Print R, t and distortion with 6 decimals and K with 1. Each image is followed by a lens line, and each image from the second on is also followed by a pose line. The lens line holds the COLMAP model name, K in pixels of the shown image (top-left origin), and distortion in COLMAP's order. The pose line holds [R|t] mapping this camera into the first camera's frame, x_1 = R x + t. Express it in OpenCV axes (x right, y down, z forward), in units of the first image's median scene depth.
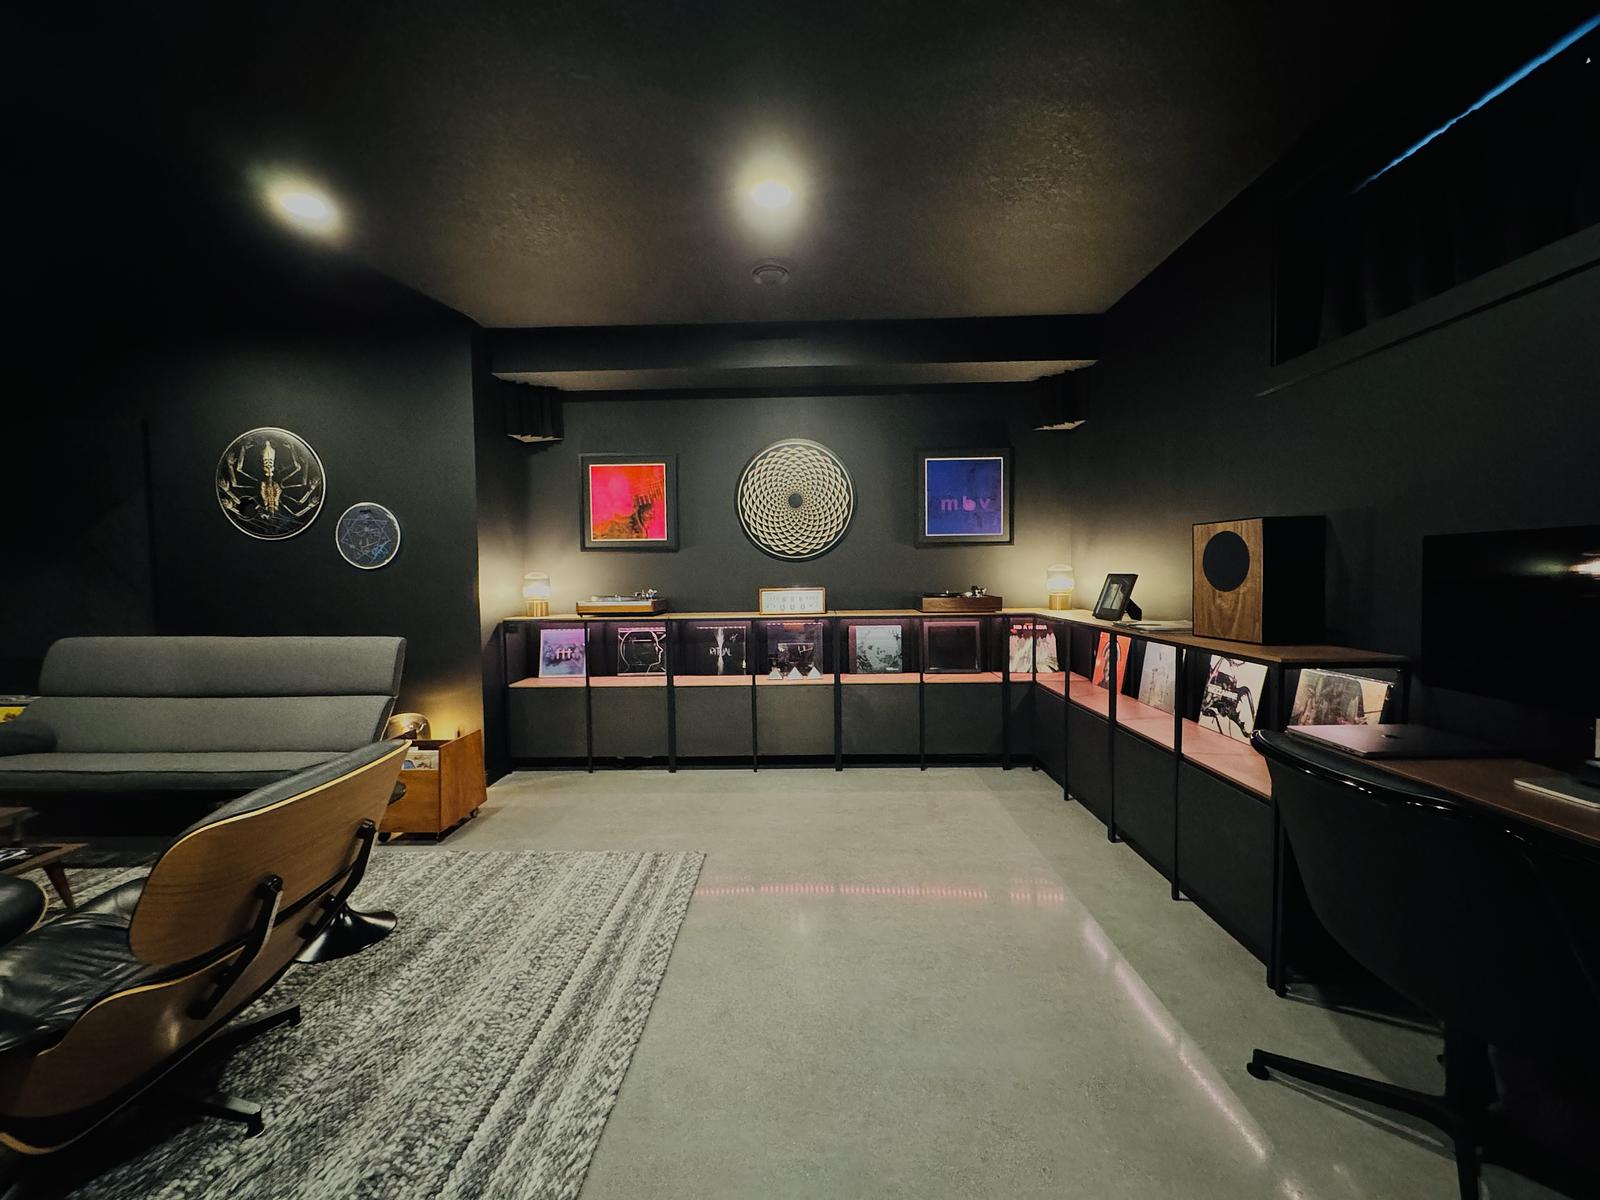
lens RADIAL K [[639.1, 0, 800.0], [0, 639.1, 600.0], [0, 0, 1]] dist [-0.002201, -0.000556]
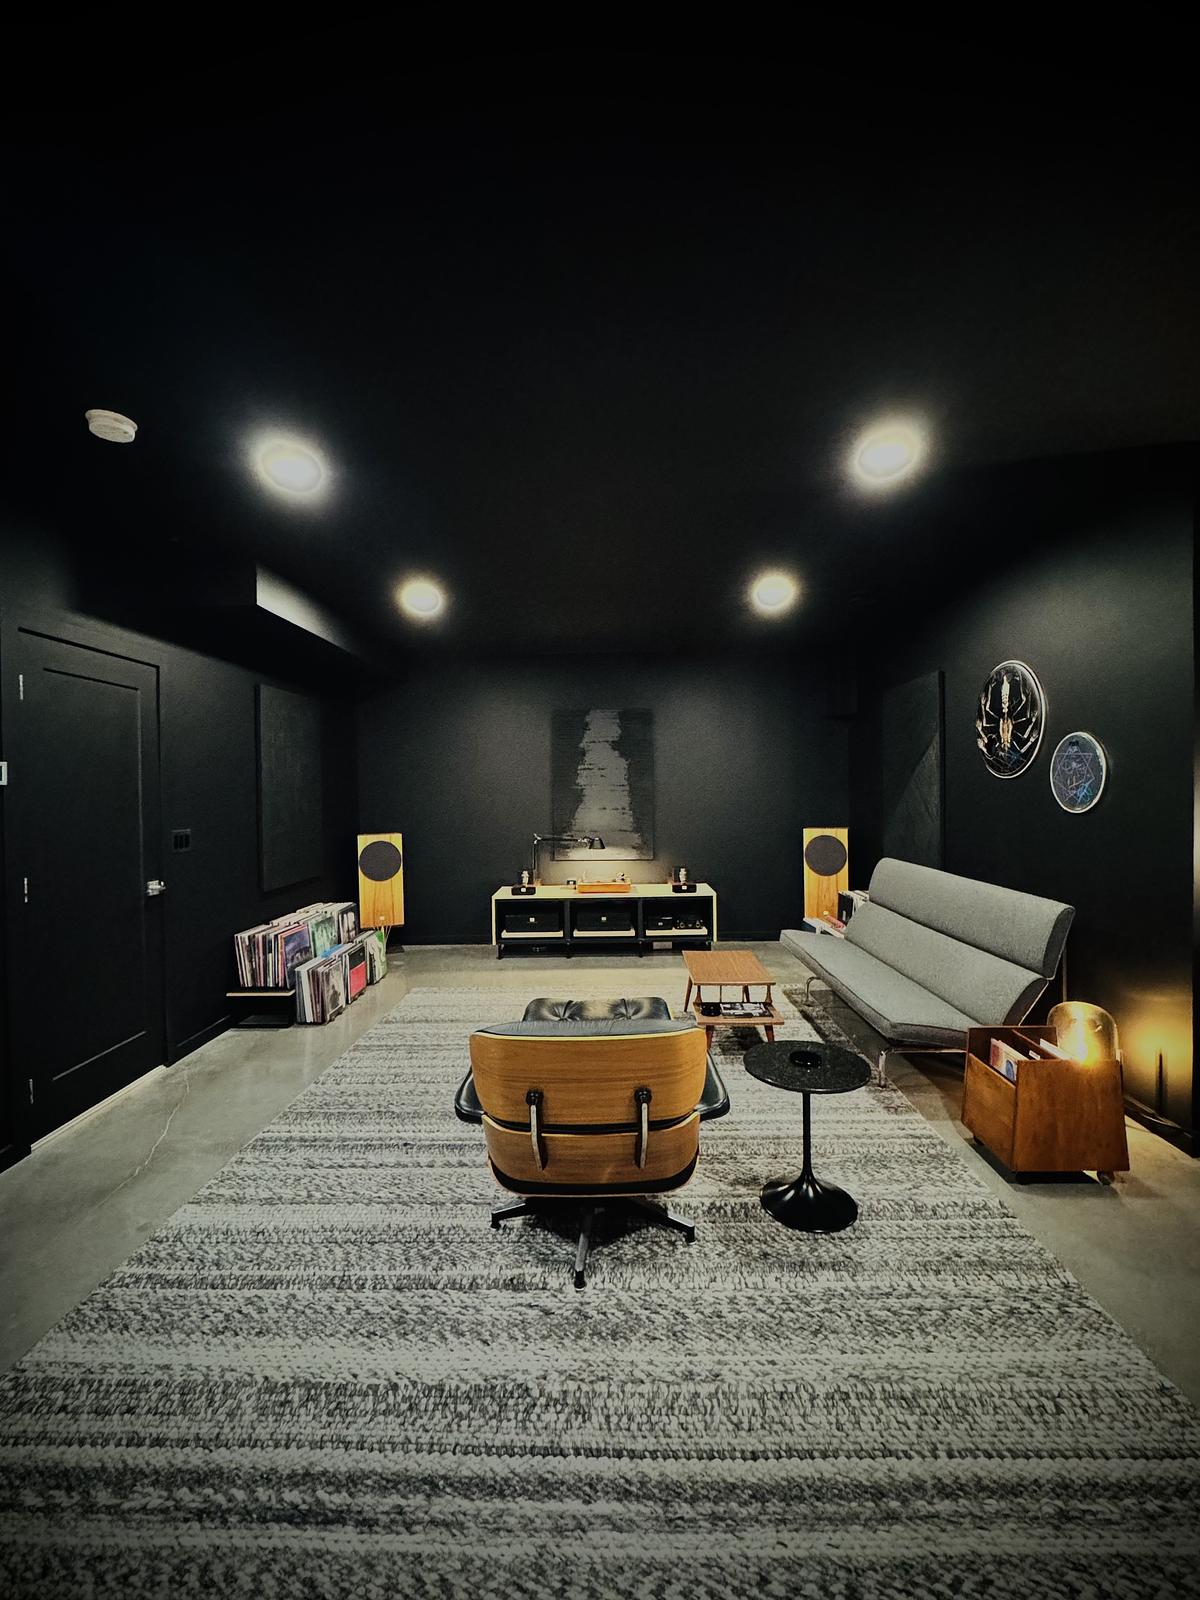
lens RADIAL K [[677.1, 0, 600.0], [0, 677.1, 800.0], [0, 0, 1]] dist [-0.002986, -0.000411]
pose [[0.006283, 0.028269, -0.999581, 0.172461], [-0.033774, 0.999036, 0.028041, -0.065069], [0.999410, 0.033584, 0.007232, 0.360451]]
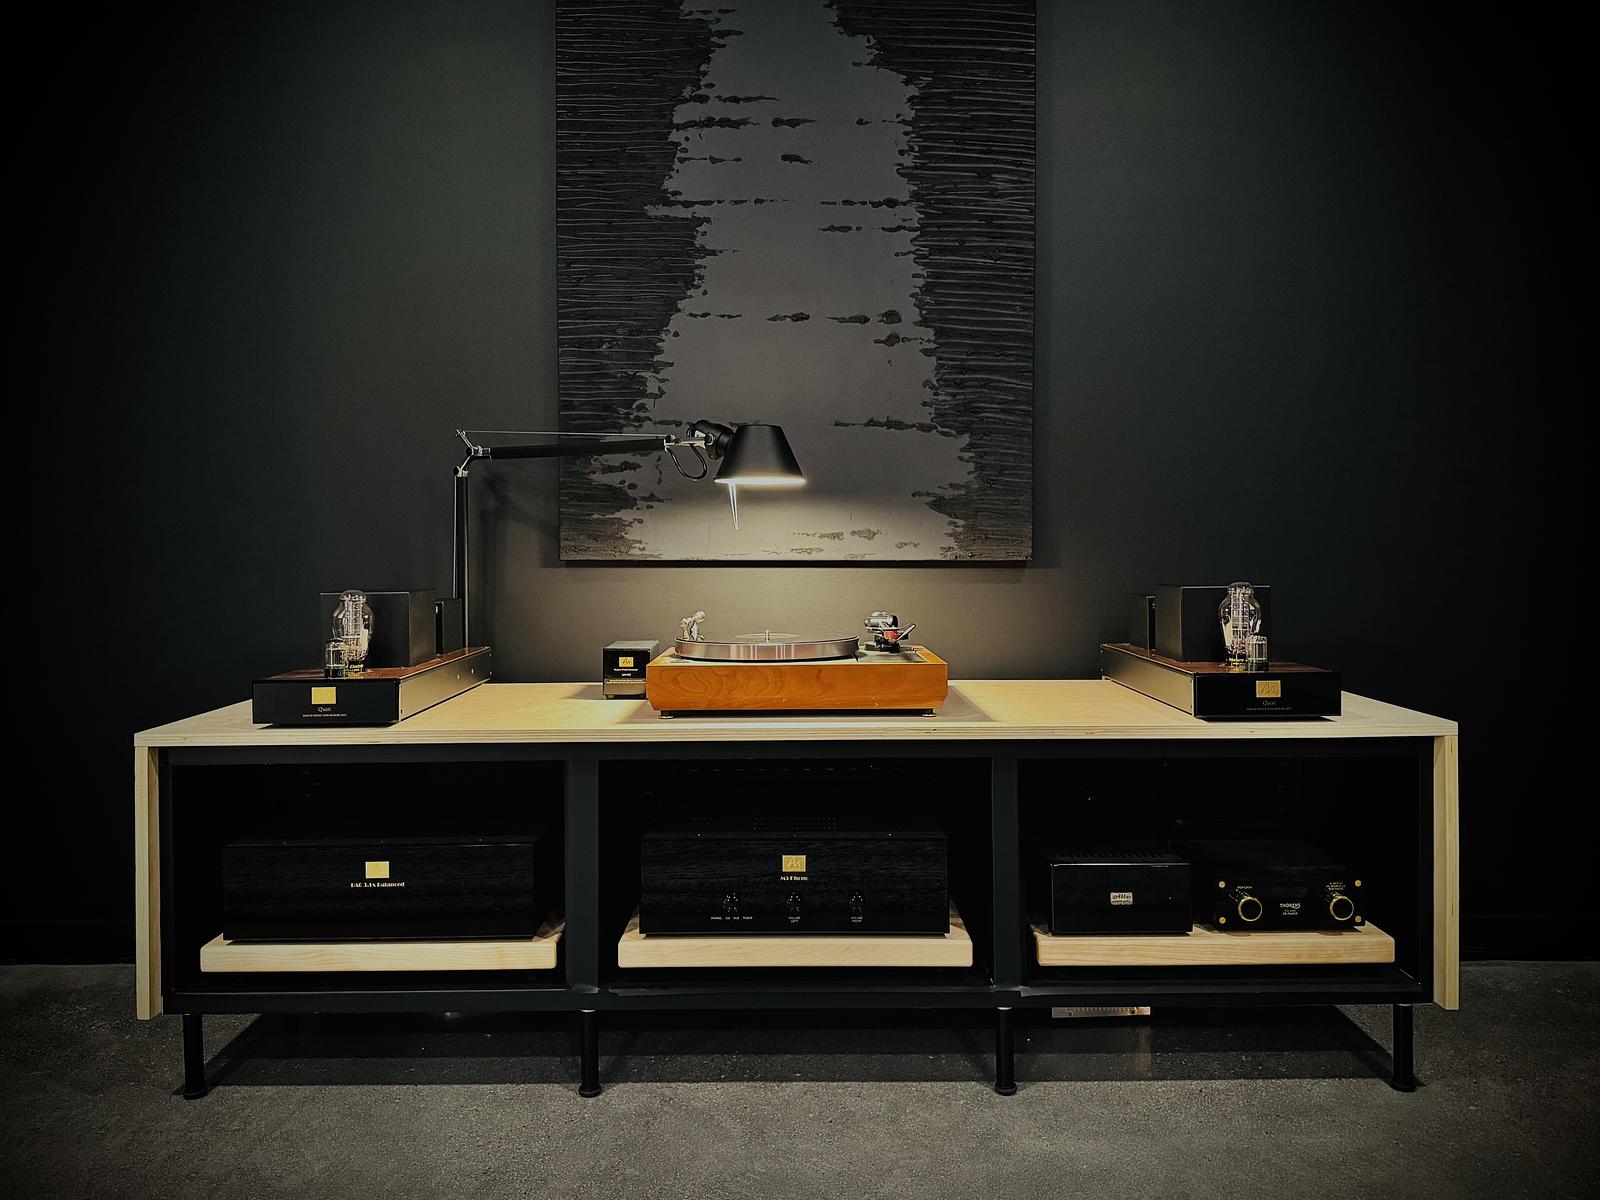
lens RADIAL K [[1177.2, 0, 800.4], [0, 1177.2, 563.4], [0, 0, 1]] dist [0.120854, -0.211963]
pose [[0.013093, 0.021489, -0.999683, -0.835868], [-0.041812, 0.998906, 0.020924, 0.108597], [0.999040, 0.041525, 0.013977, 0.379625]]
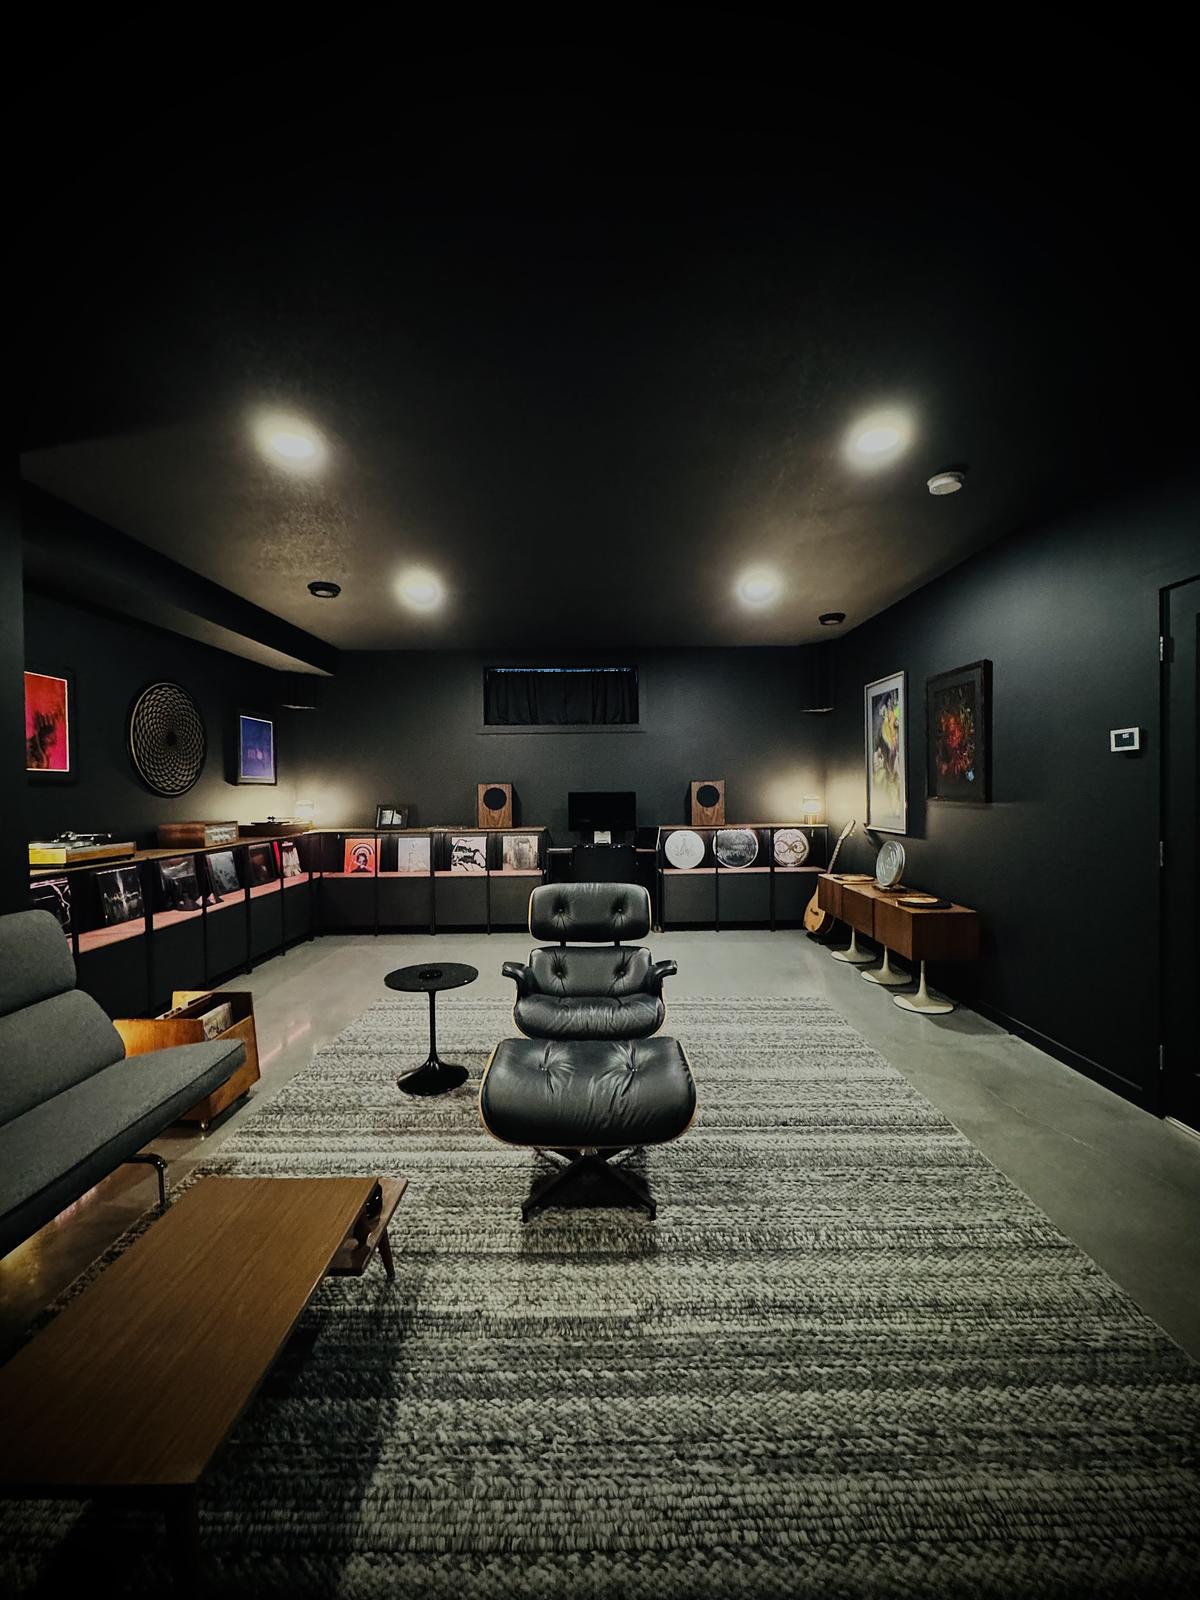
lens RADIAL K [[637.1, 0, 600.0], [0, 637.1, 800.0], [0, 0, 1]] dist [0.000973, -0.000020]
pose [[-0.028525, -0.001011, 0.999593, -1.143887], [0.055801, 0.998439, 0.002602, -0.022124], [-0.998034, 0.055853, -0.028424, 0.364947]]
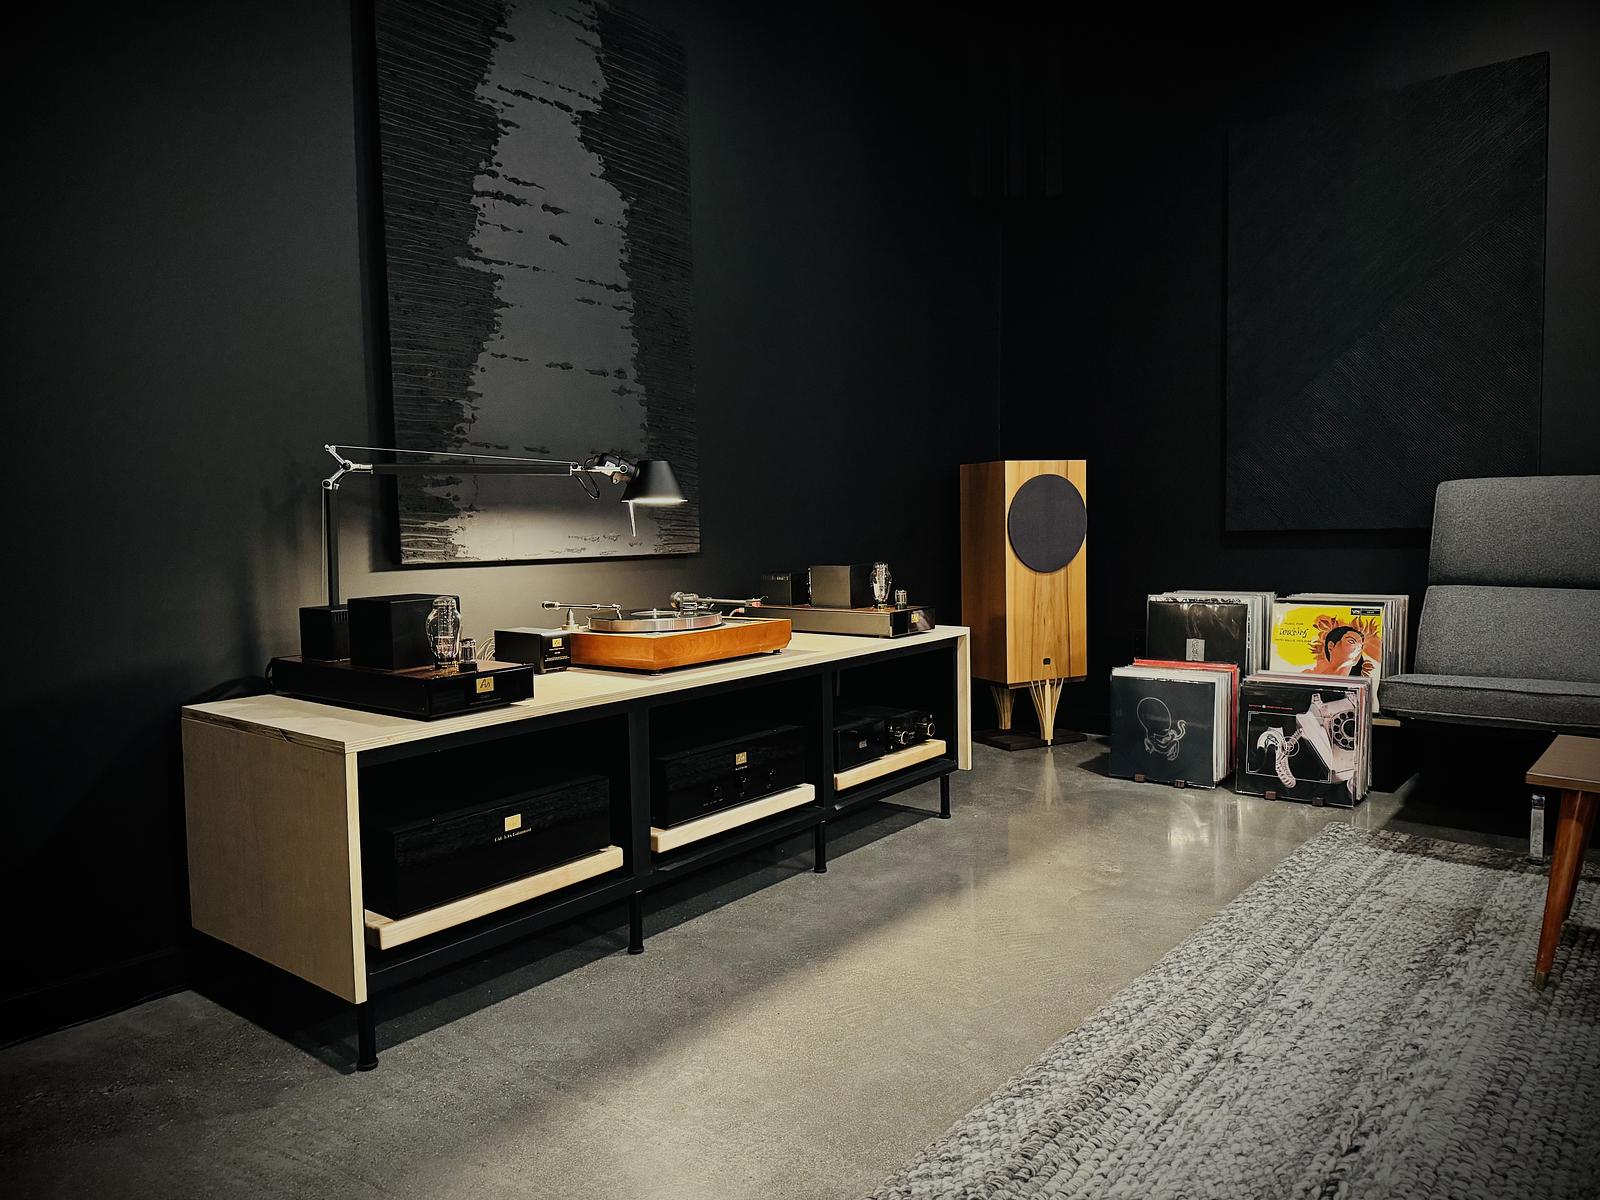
lens RADIAL K [[1112.5, 0, 800.0], [0, 1112.5, 600.0], [0, 0, 1]] dist [0.050537, -0.003862]
pose [[0.792650, 0.041415, -0.608269, -0.871921], [-0.019136, 0.998889, 0.043075, 0.113018], [0.609377, -0.022503, 0.792561, -0.086515]]
